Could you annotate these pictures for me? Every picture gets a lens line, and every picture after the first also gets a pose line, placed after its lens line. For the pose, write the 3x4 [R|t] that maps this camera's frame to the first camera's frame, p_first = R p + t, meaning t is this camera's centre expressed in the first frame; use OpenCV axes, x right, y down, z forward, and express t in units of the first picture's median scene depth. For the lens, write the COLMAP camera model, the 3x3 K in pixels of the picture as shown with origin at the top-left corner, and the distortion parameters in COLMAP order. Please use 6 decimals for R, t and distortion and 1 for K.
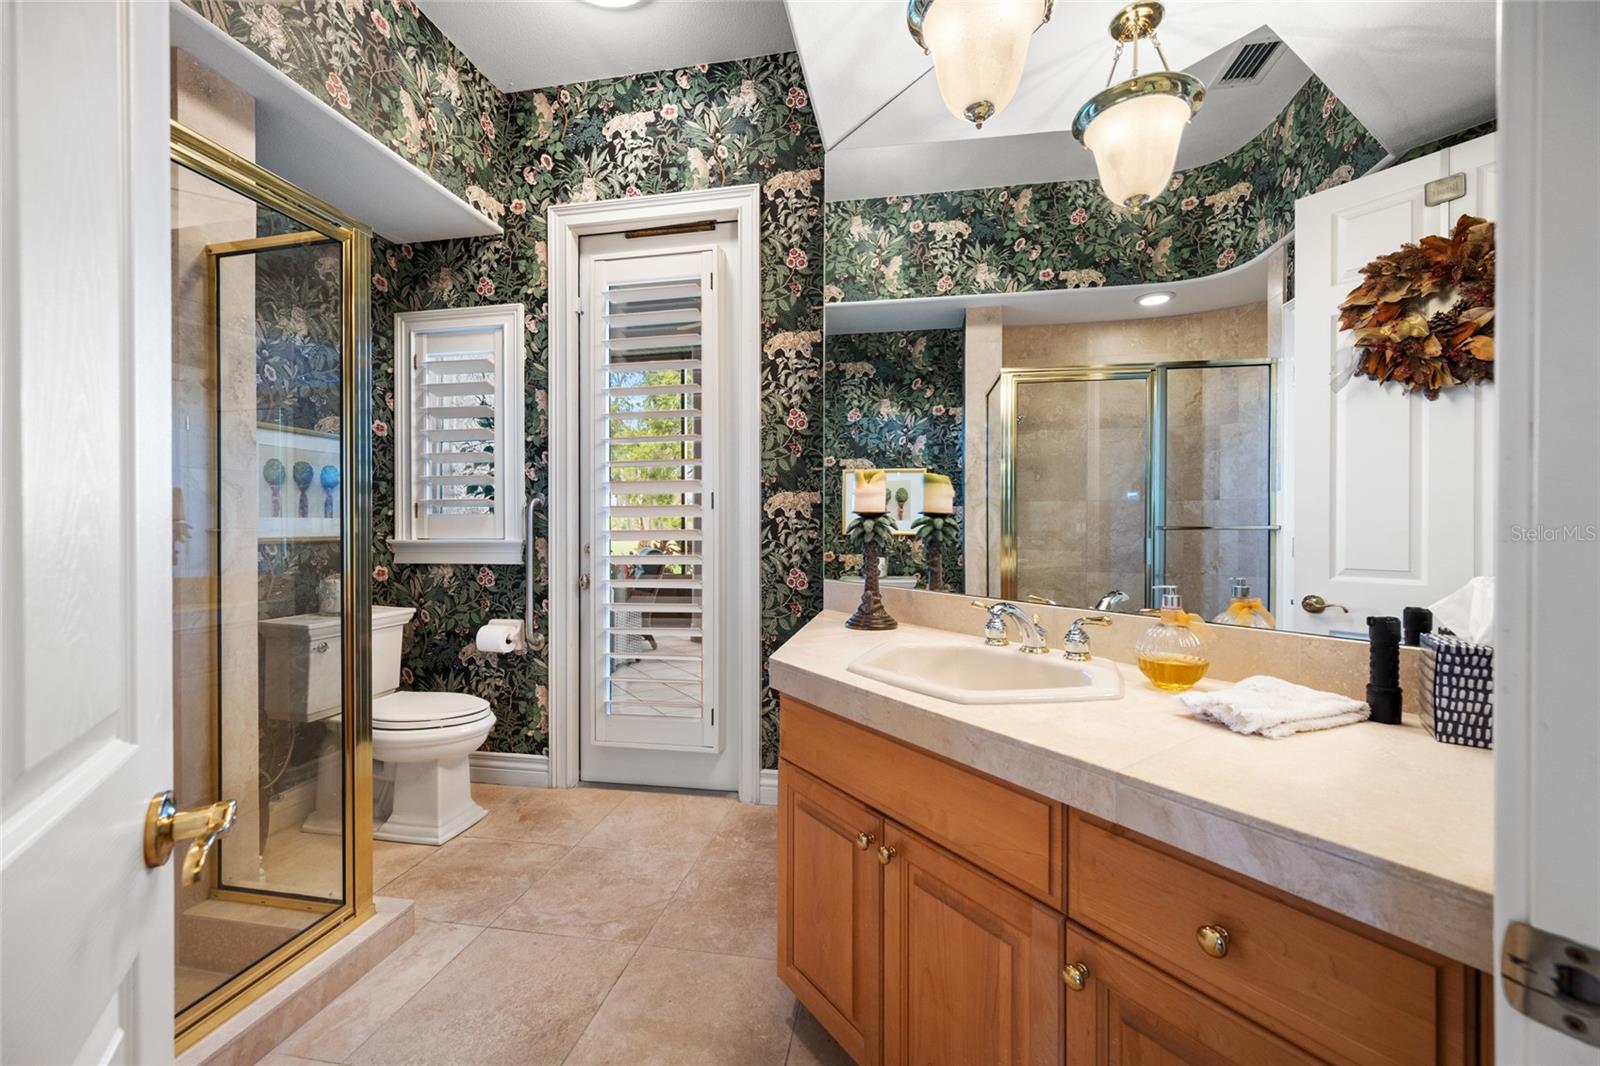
lens RADIAL K [[635.0, 0, 799.1], [0, 635.0, 526.8], [0, 0, 1]] dist [-0.000424, -0.000138]
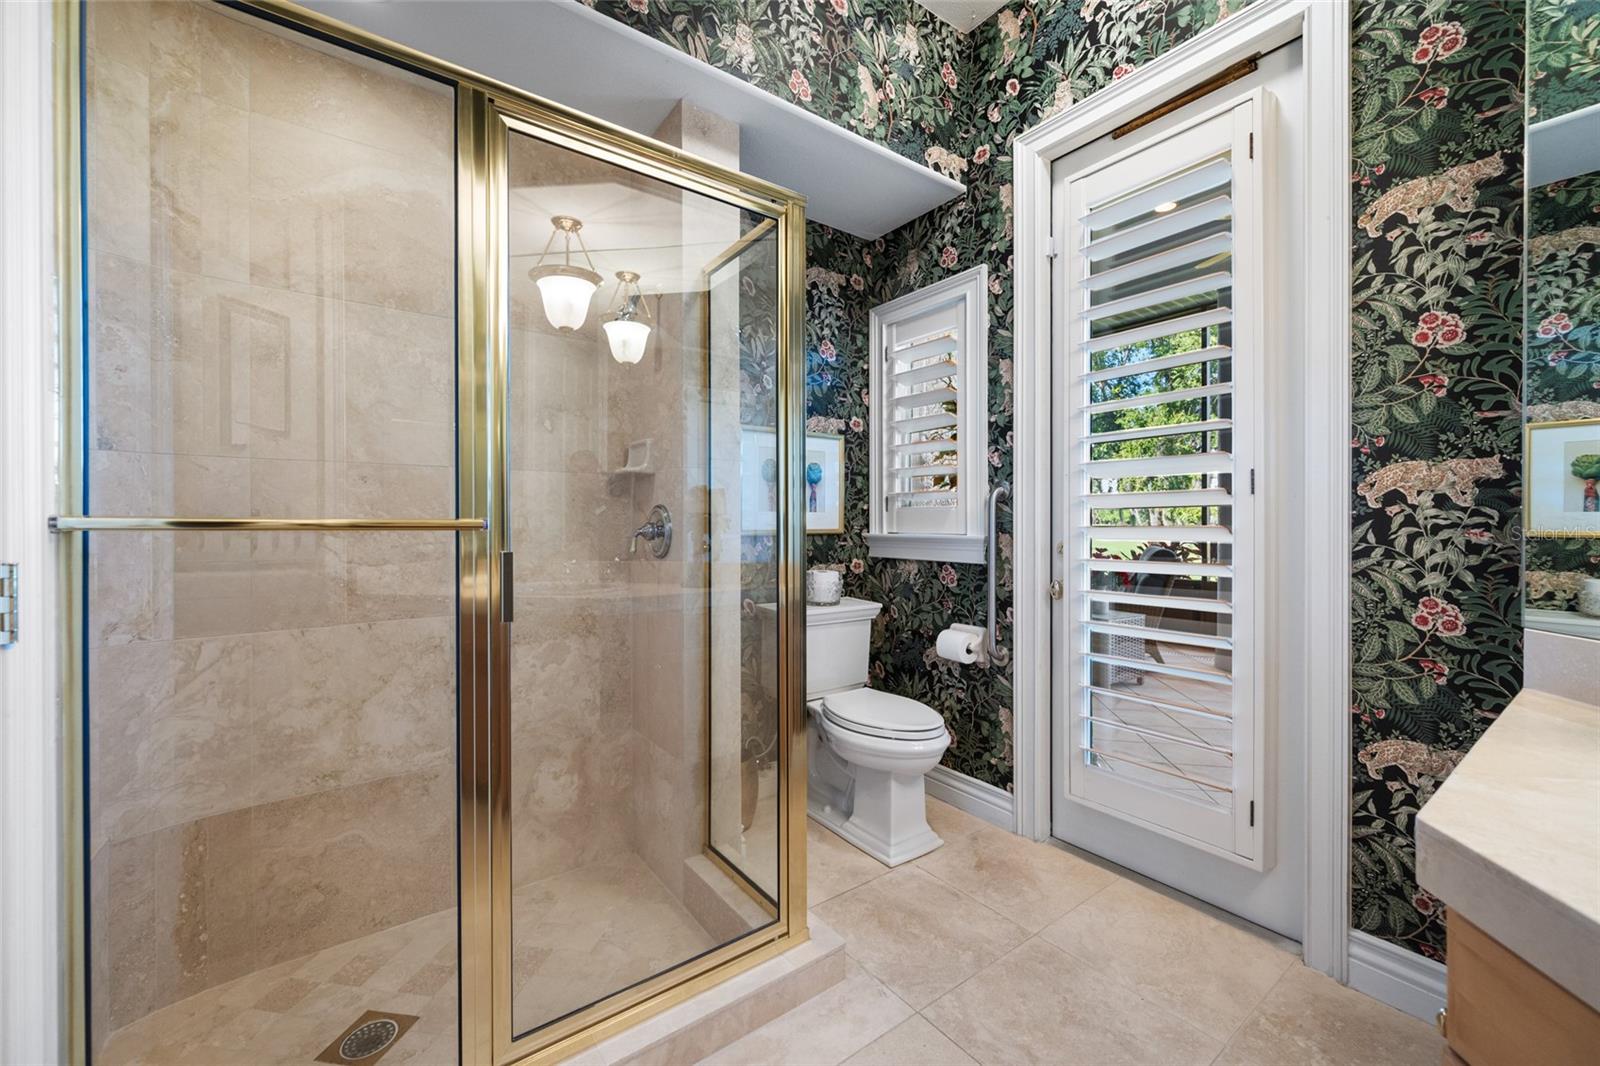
lens RADIAL K [[635.0, 0, 797.7], [0, 635.0, 518.6], [0, 0, 1]] dist [-0.000424, -0.000138]
pose [[0.730642, 0.000846, -0.682760, -0.032773], [-0.003249, 0.999992, -0.002238, -0.000207], [0.682753, 0.003853, 0.730639, 0.206079]]
